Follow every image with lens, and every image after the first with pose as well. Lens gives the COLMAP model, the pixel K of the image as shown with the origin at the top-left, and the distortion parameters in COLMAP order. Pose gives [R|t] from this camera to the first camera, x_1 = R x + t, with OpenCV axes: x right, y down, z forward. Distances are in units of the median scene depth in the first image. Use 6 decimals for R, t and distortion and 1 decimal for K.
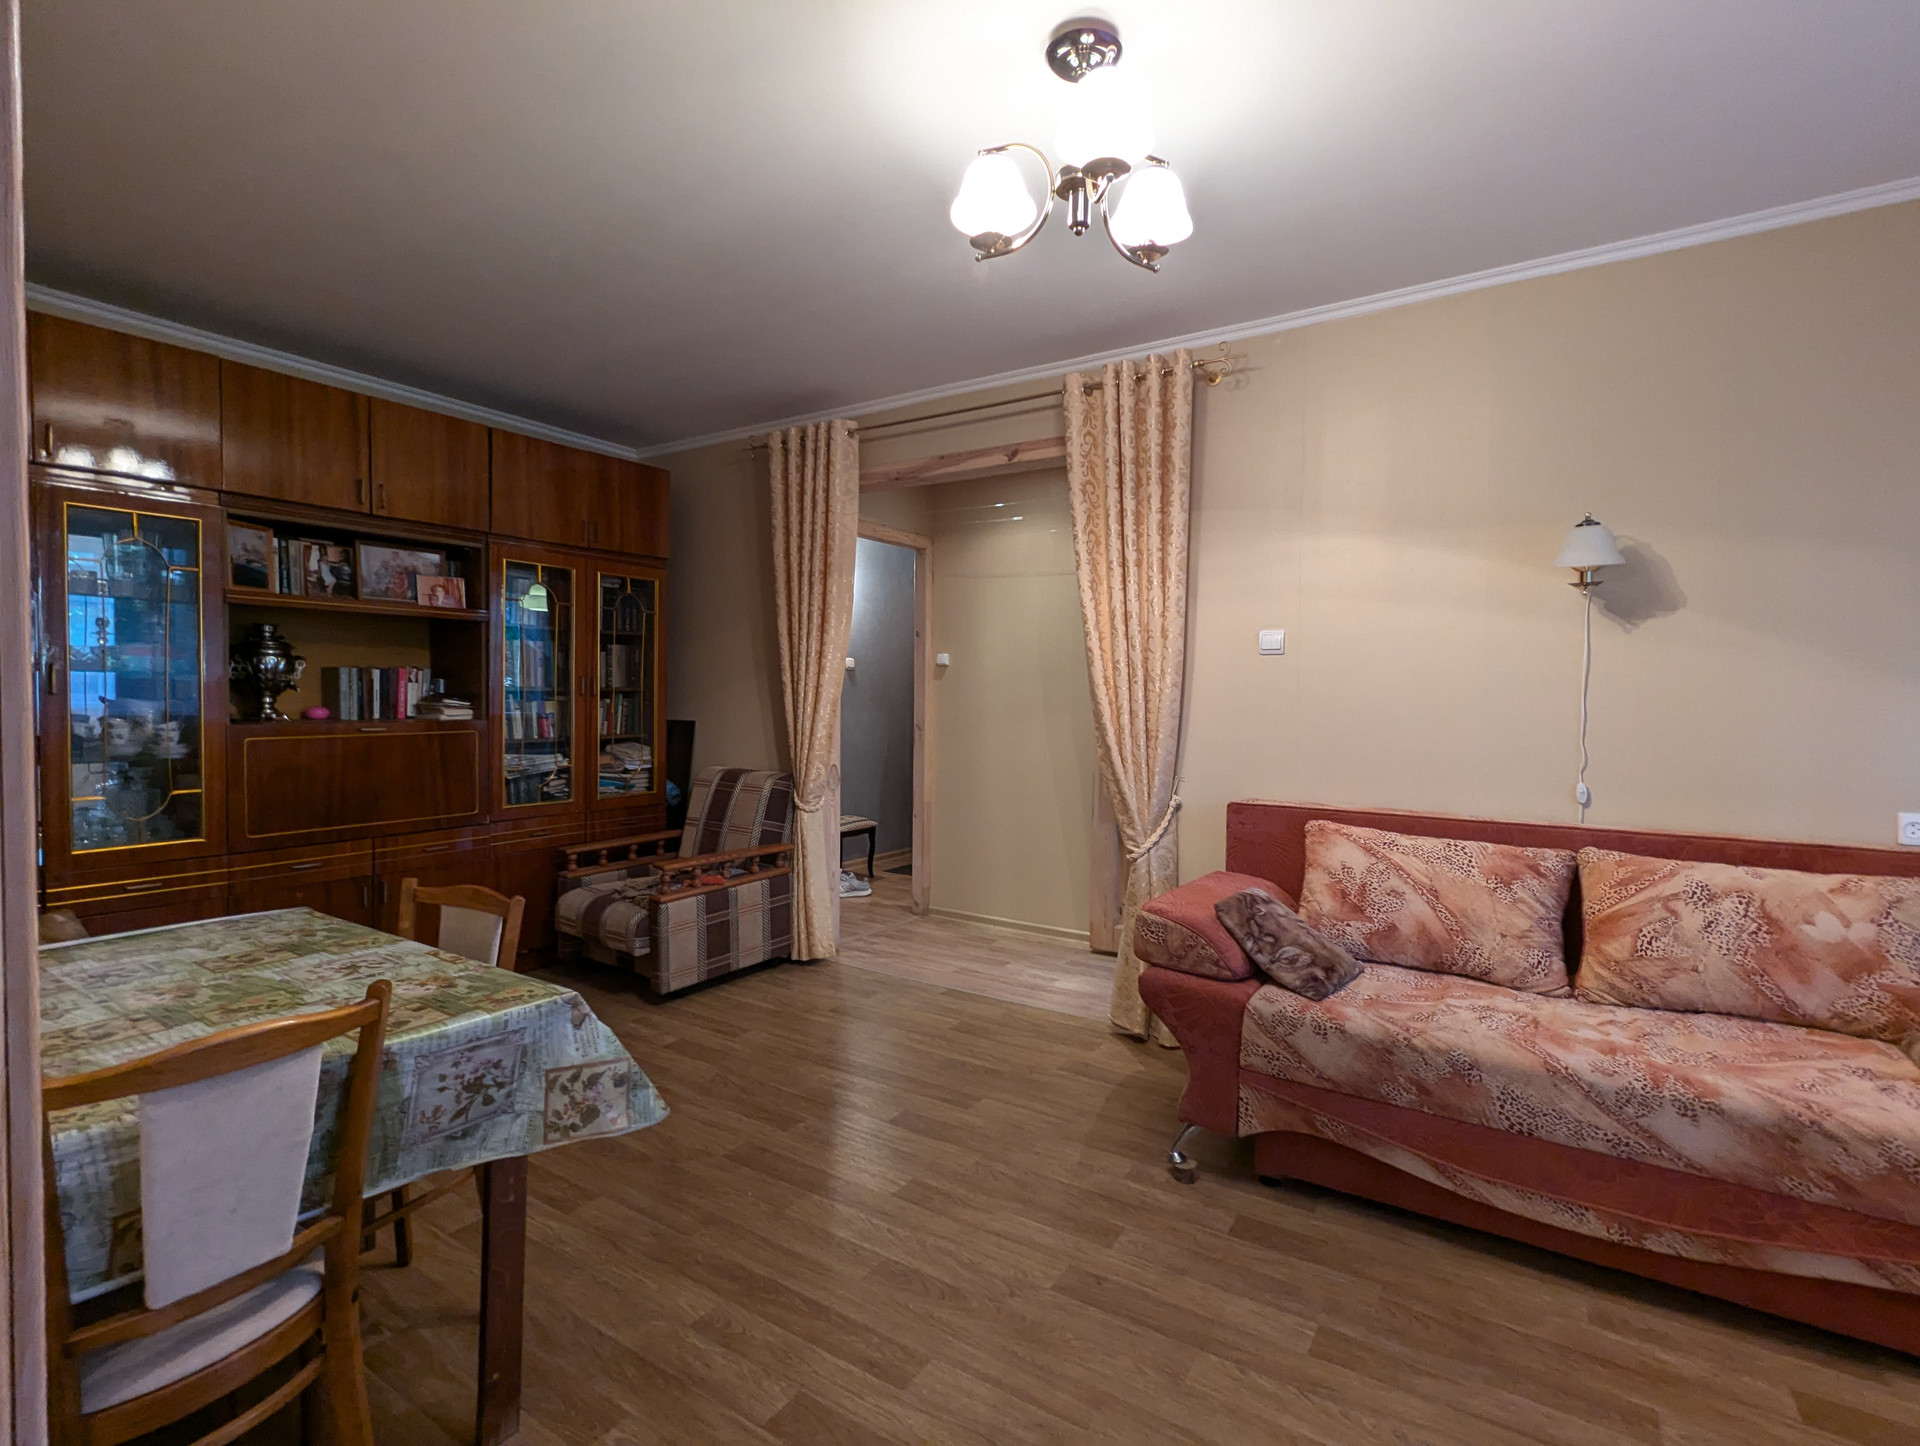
lens RADIAL K [[912.0, 0, 963.0], [0, 912.0, 729.5], [0, 0, 1]] dist [0.000145, 0.000357]
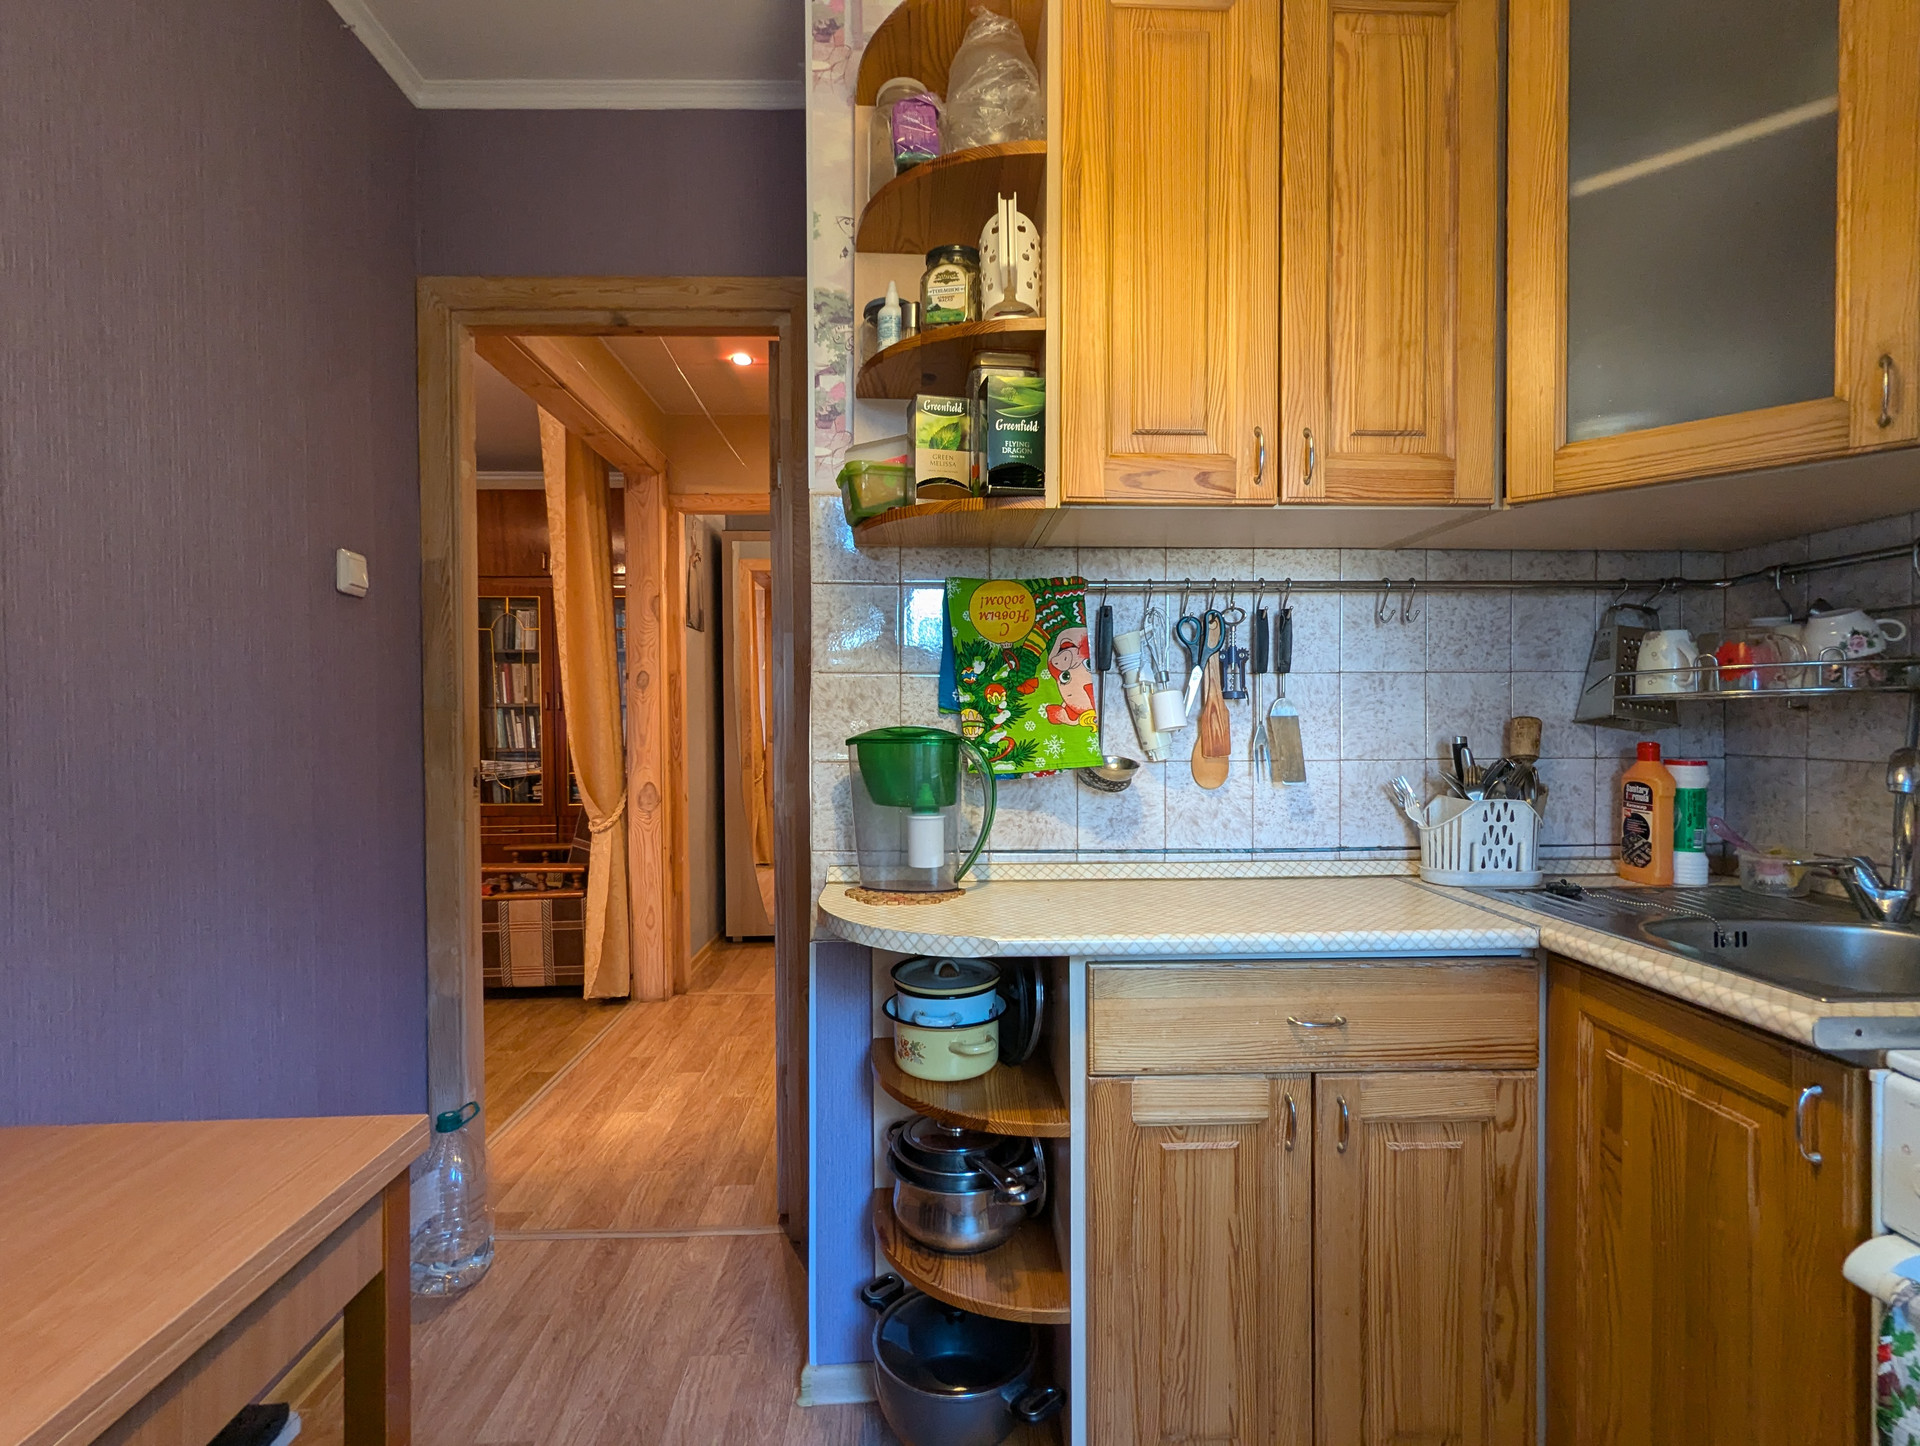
lens RADIAL K [[912.3, 0, 963.0], [0, 912.3, 728.1], [0, 0, 1]] dist [0.000847, 0.000970]
pose [[0.576366, -0.008121, -0.817151, 0.908412], [-0.016504, 0.999631, -0.021575, 0.000849], [0.817025, 0.025922, 0.576019, 0.906170]]
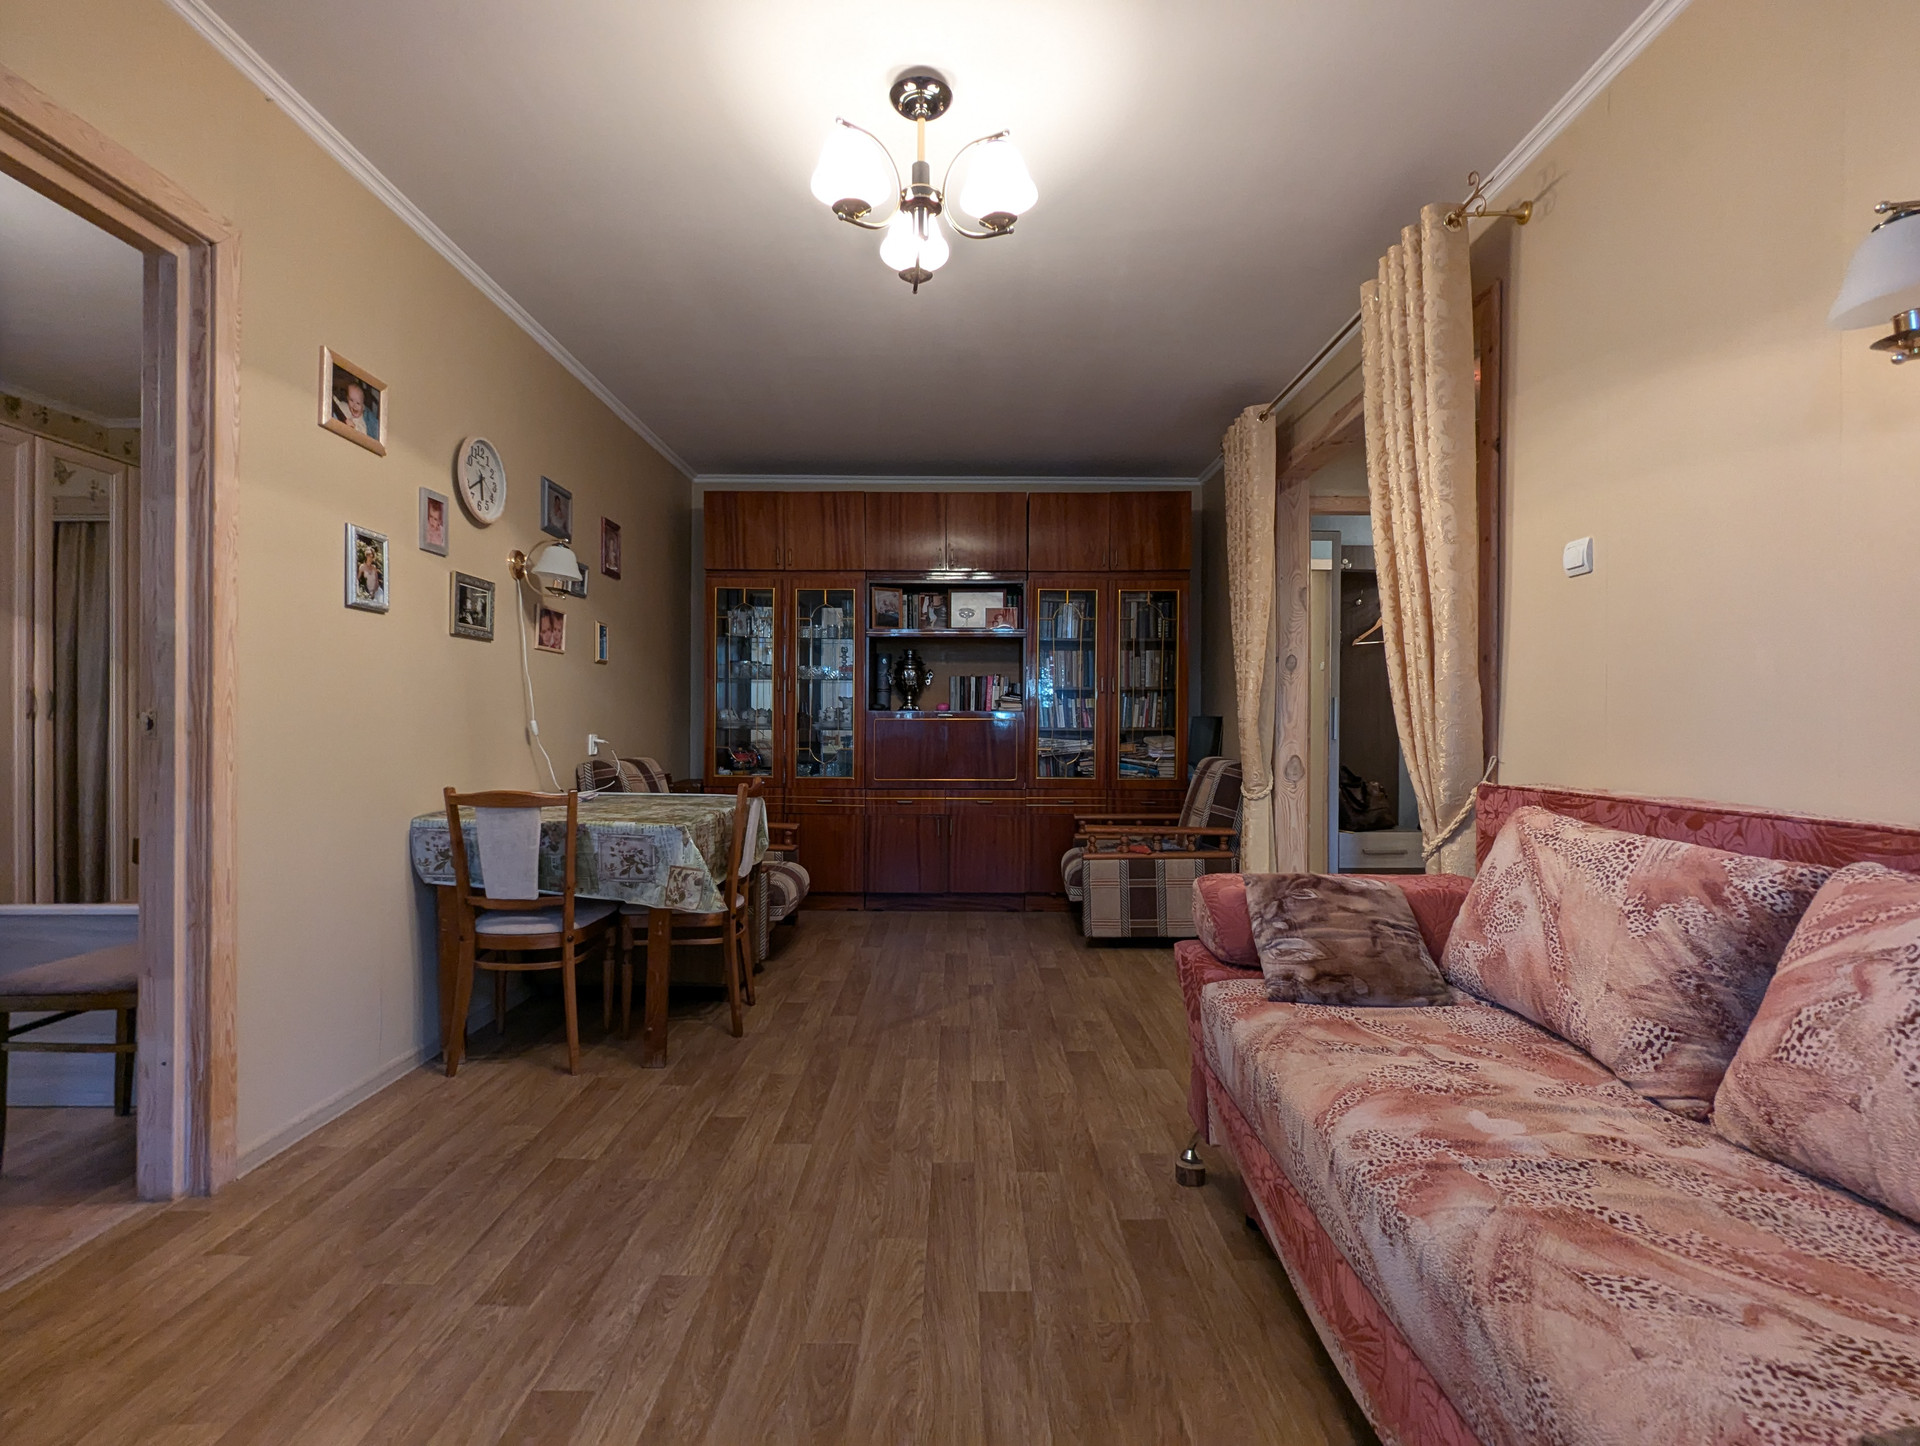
lens RADIAL K [[912.3, 0, 963.0], [0, 912.3, 728.1], [0, 0, 1]] dist [0.000847, 0.000970]
pose [[0.543016, -0.006748, -0.839695, 0.587171], [-0.032131, 0.999068, -0.028808, 0.060037], [0.839108, 0.042623, 0.542293, 0.217606]]
